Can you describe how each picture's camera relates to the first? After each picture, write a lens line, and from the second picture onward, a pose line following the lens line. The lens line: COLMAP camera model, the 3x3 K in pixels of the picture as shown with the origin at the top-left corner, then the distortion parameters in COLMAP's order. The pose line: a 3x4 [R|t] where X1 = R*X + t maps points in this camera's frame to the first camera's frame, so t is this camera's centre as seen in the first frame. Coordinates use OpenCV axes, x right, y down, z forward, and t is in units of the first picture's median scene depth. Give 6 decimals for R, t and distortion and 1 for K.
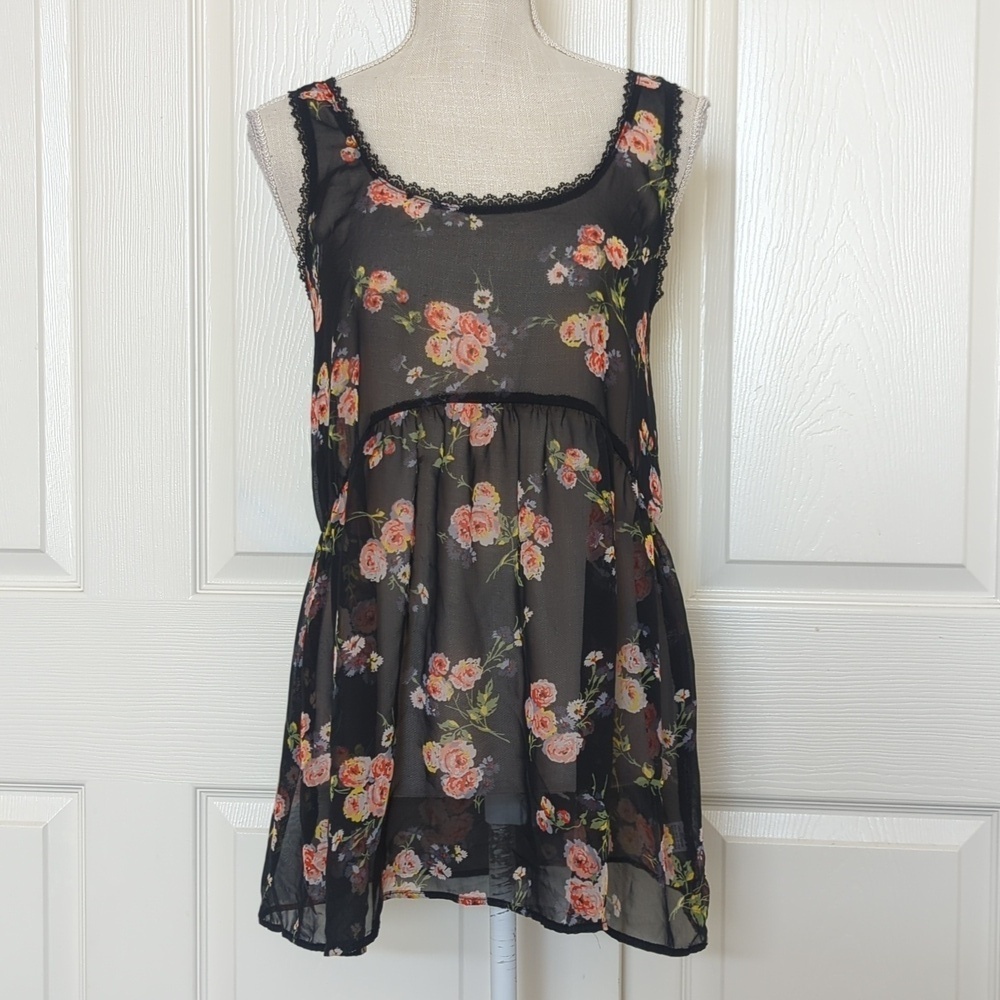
lens RADIAL K [[1631.0, 0, 500.0], [0, 1631.0, 500.0], [0, 0, 1]] dist [0.115049, -0.004733]
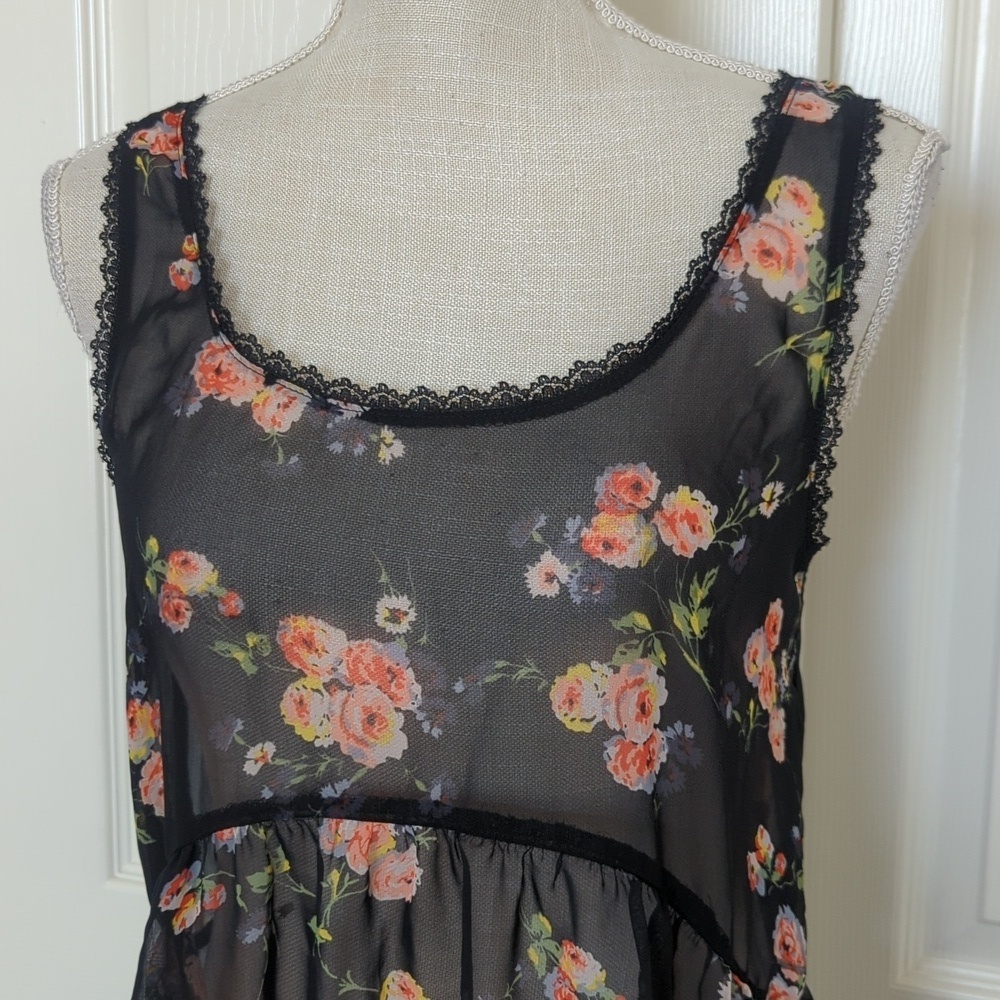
lens RADIAL K [[1631.0, 0, 500.0], [0, 1631.0, 500.0], [0, 0, 1]] dist [0.115049, -0.004733]
pose [[0.974902, 0.043673, -0.218308, 0.120314], [-0.018956, 0.993293, 0.114062, -0.209266], [0.221825, -0.107061, 0.969191, 0.547756]]
